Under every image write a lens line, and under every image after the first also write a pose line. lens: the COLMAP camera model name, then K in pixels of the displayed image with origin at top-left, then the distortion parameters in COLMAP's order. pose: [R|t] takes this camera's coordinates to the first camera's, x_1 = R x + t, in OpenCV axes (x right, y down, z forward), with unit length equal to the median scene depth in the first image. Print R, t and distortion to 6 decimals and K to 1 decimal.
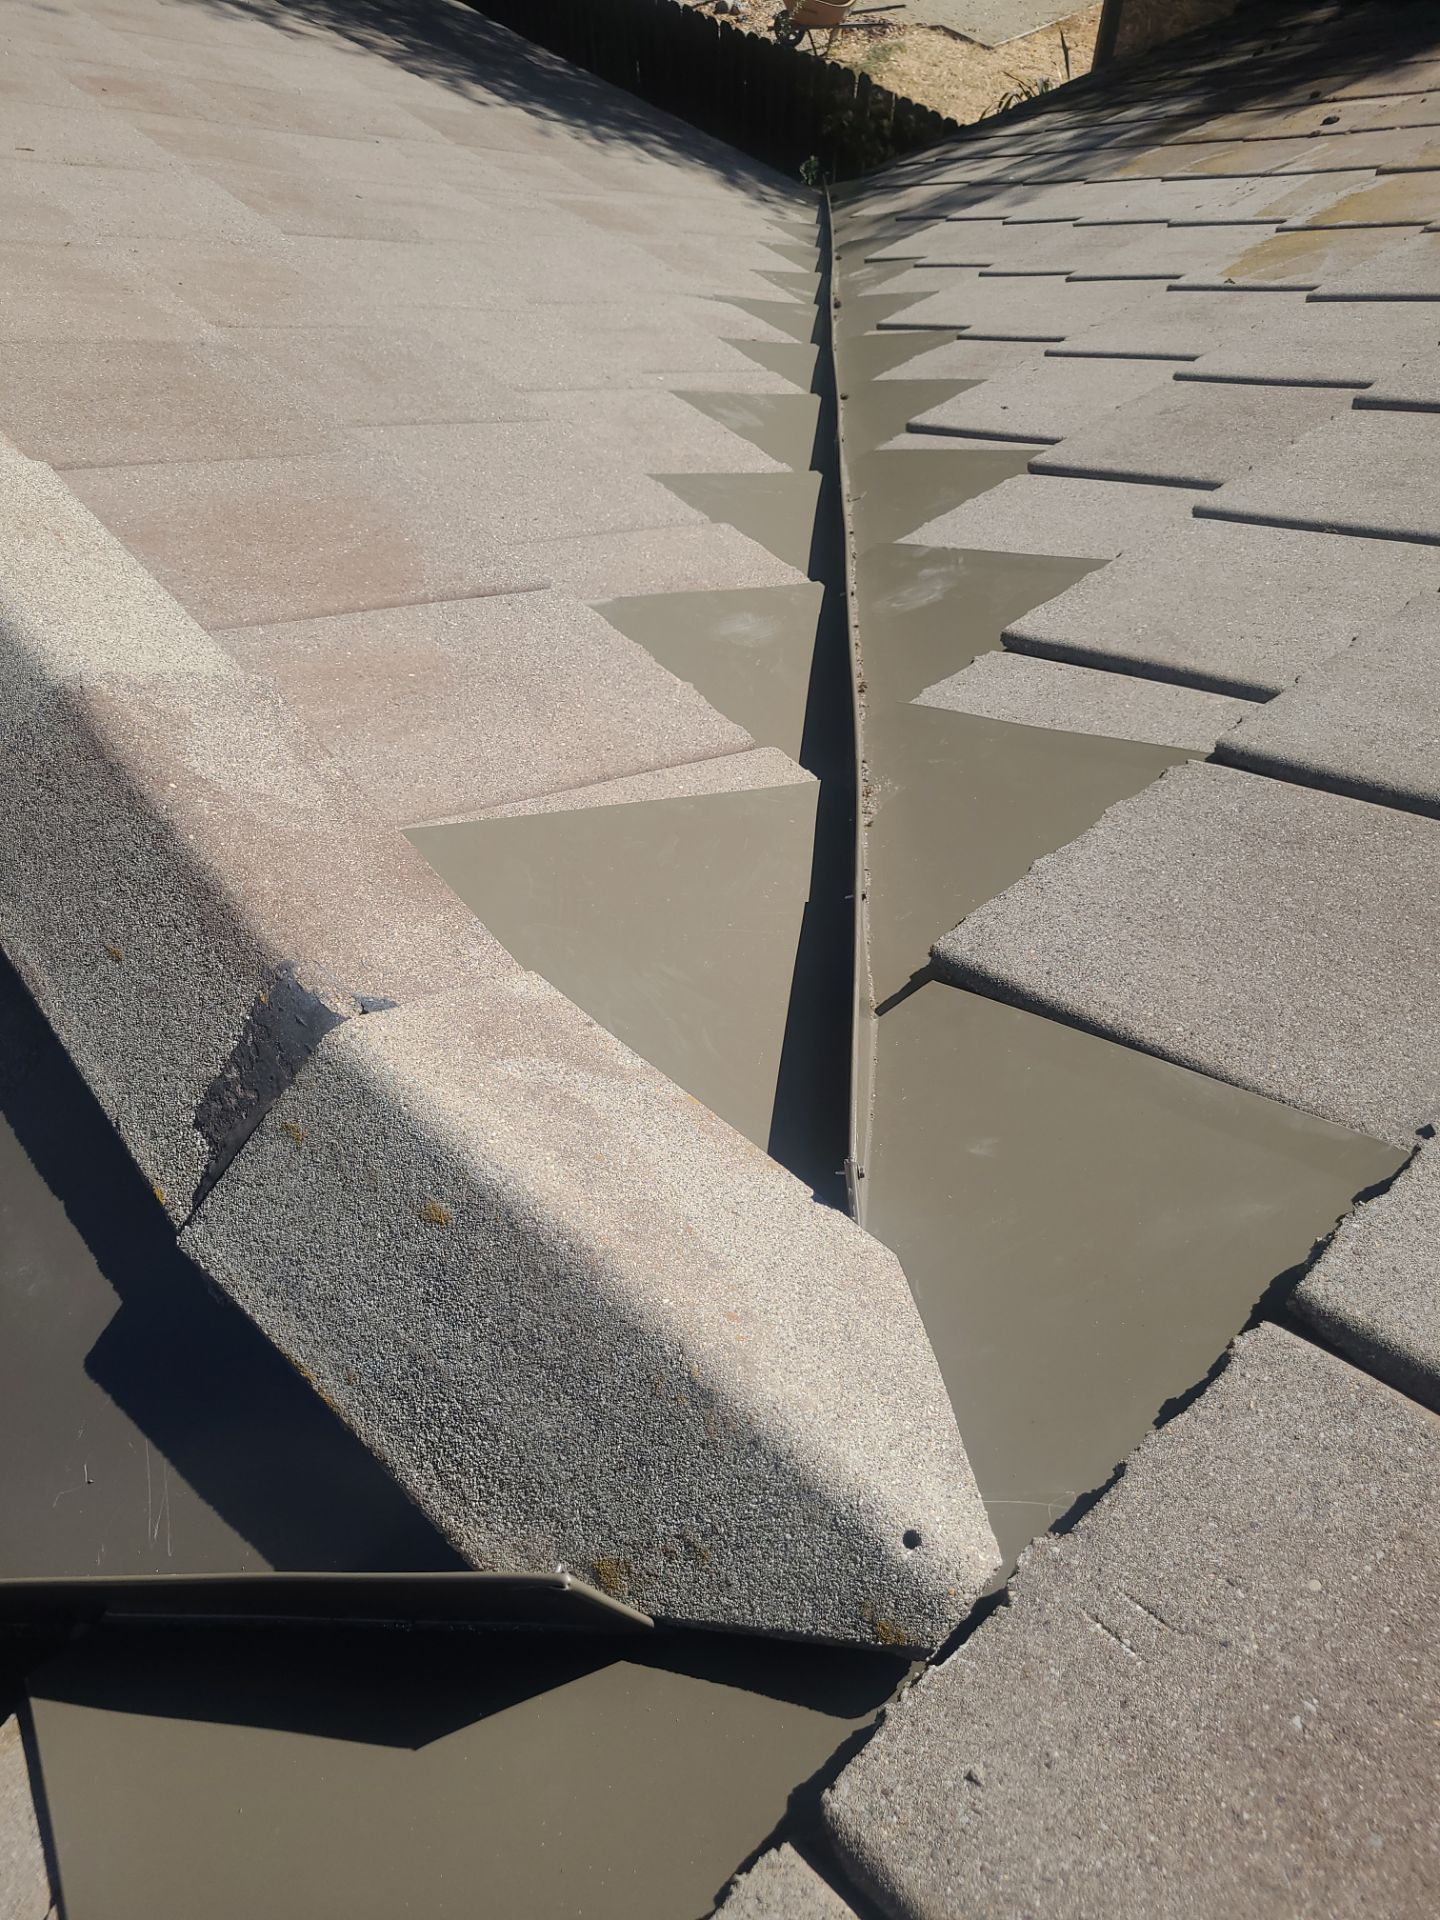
lens RADIAL K [[1456.5, 0, 713.6], [0, 1456.5, 976.2], [0, 0, 1]] dist [0.039783, -0.034947]
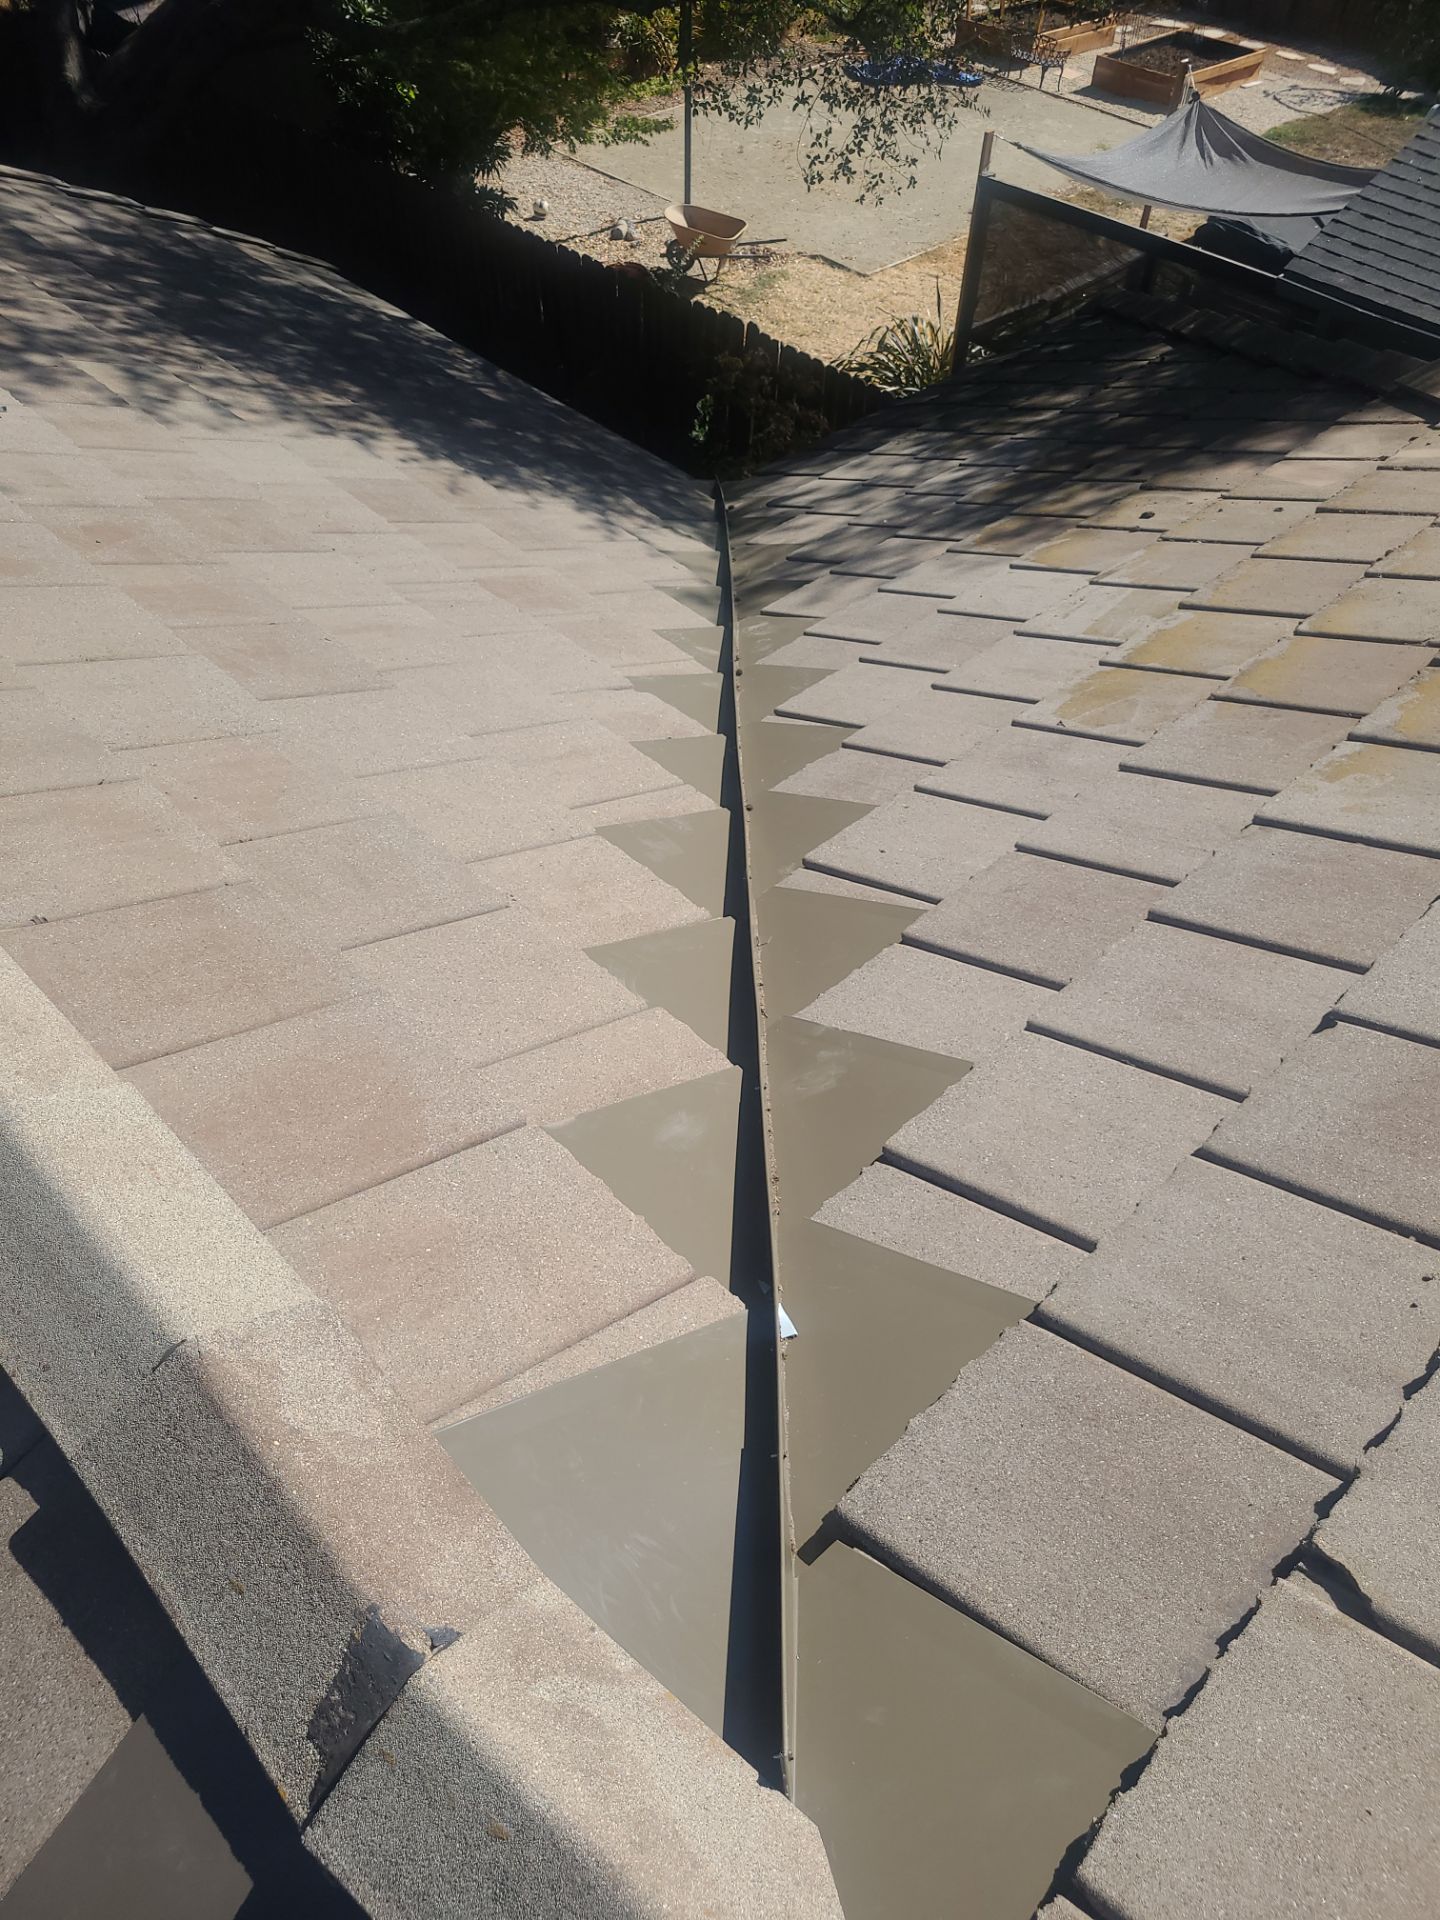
lens RADIAL K [[1456.5, 0, 747.8], [0, 1456.5, 977.9], [0, 0, 1]] dist [0.039783, -0.034947]
pose [[0.996130, -0.021070, 0.085326, -0.032891], [0.028446, 0.995874, -0.086171, -0.341709], [-0.083158, 0.088265, 0.992620, -0.334501]]
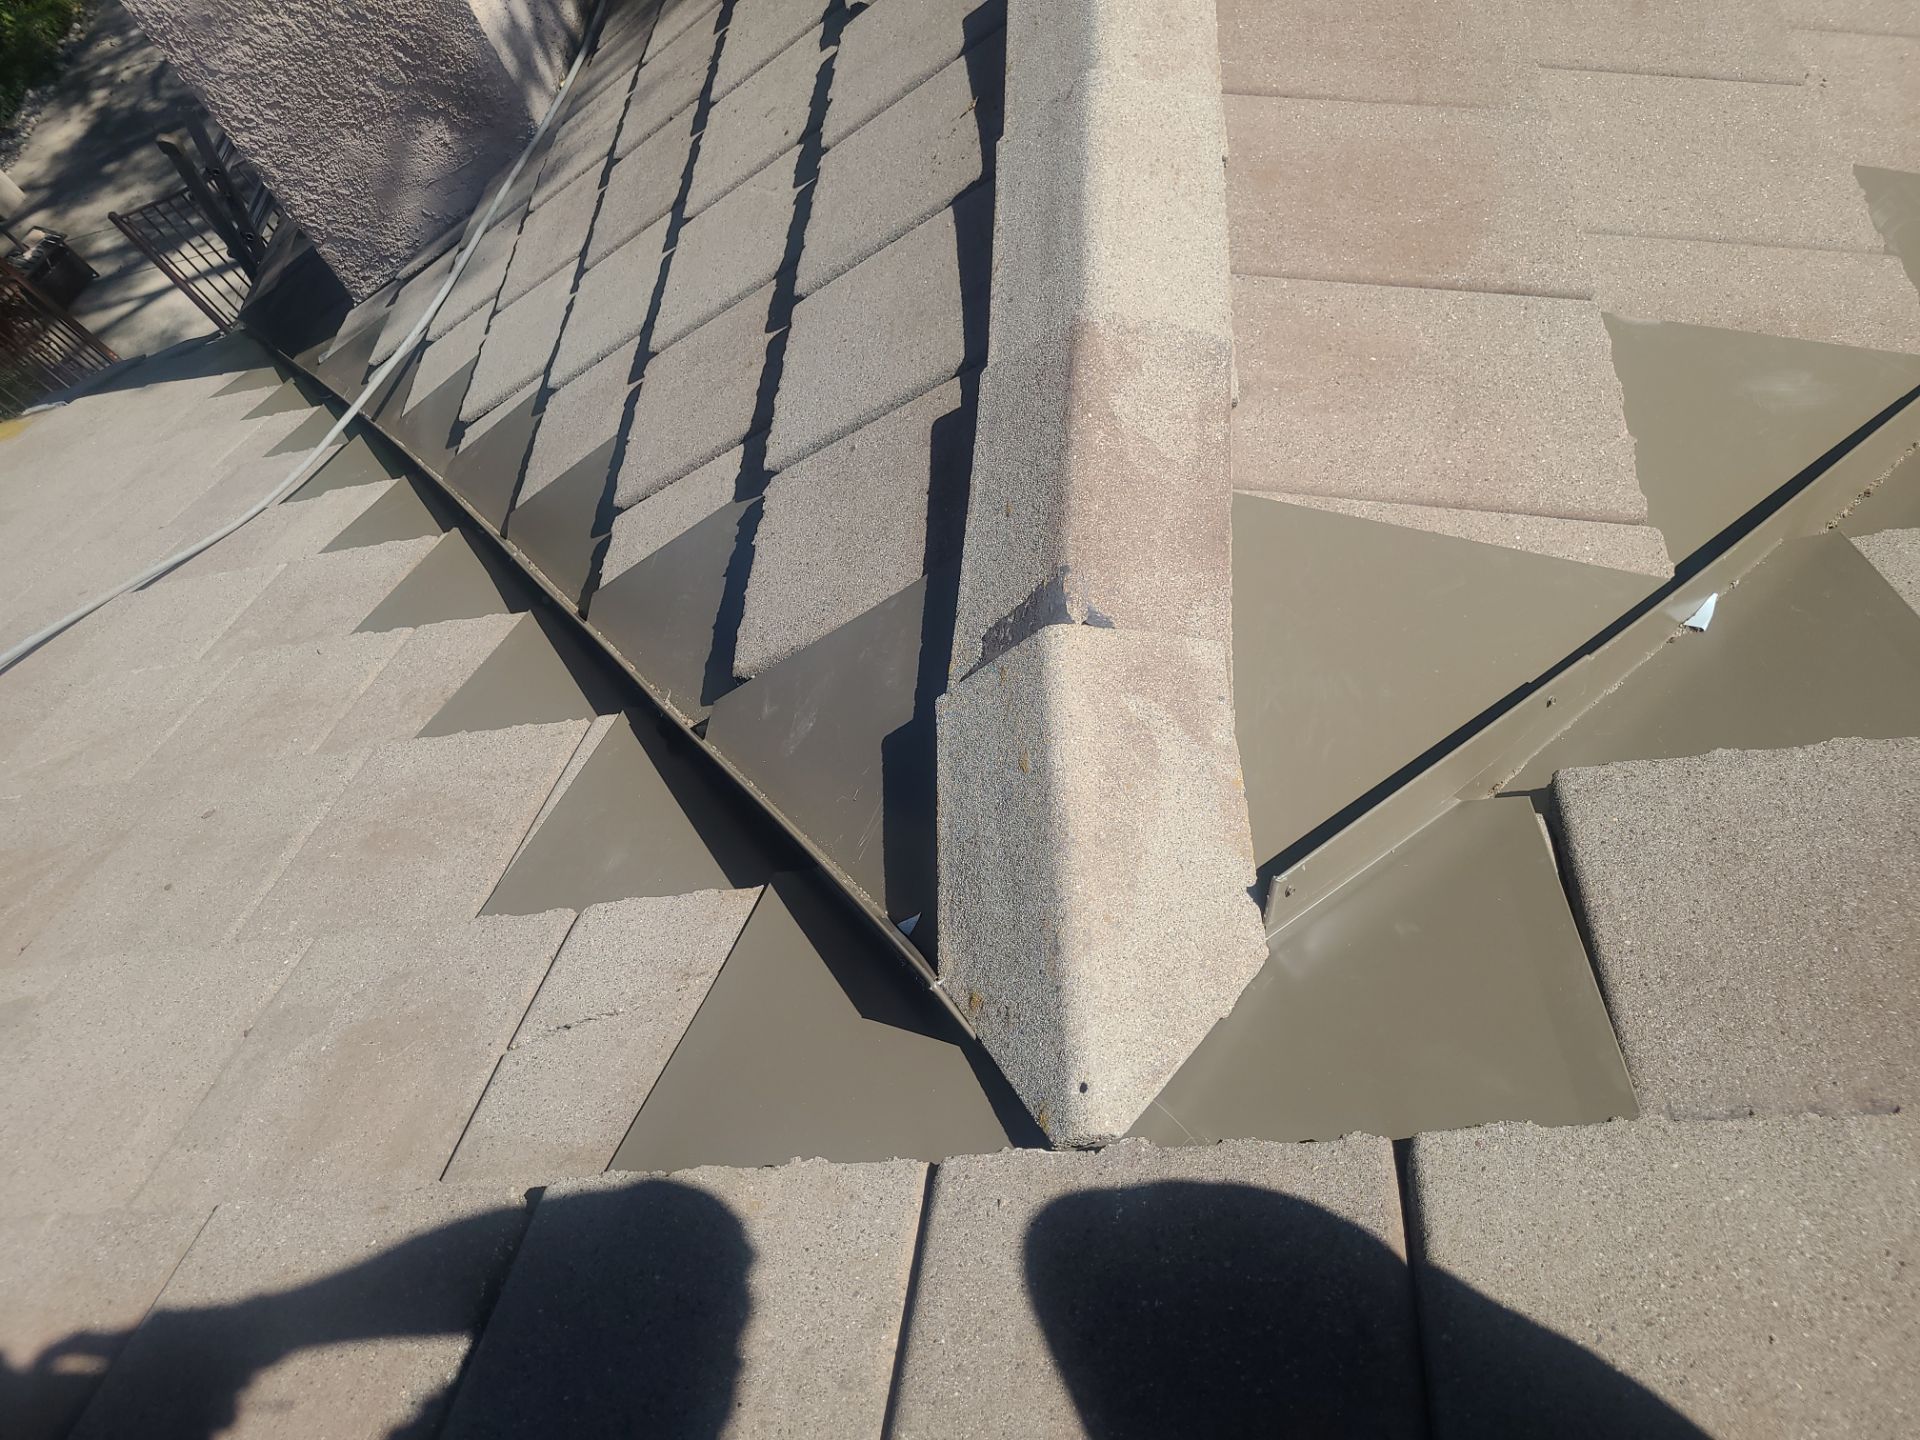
lens RADIAL K [[1456.5, 0, 962.9], [0, 1456.5, 715.1], [0, 0, 1]] dist [0.039783, -0.034947]
pose [[0.685270, 0.476033, -0.551178, 0.383756], [-0.343916, 0.878630, 0.331257, -0.242374], [0.641971, -0.037442, 0.765814, -0.157790]]
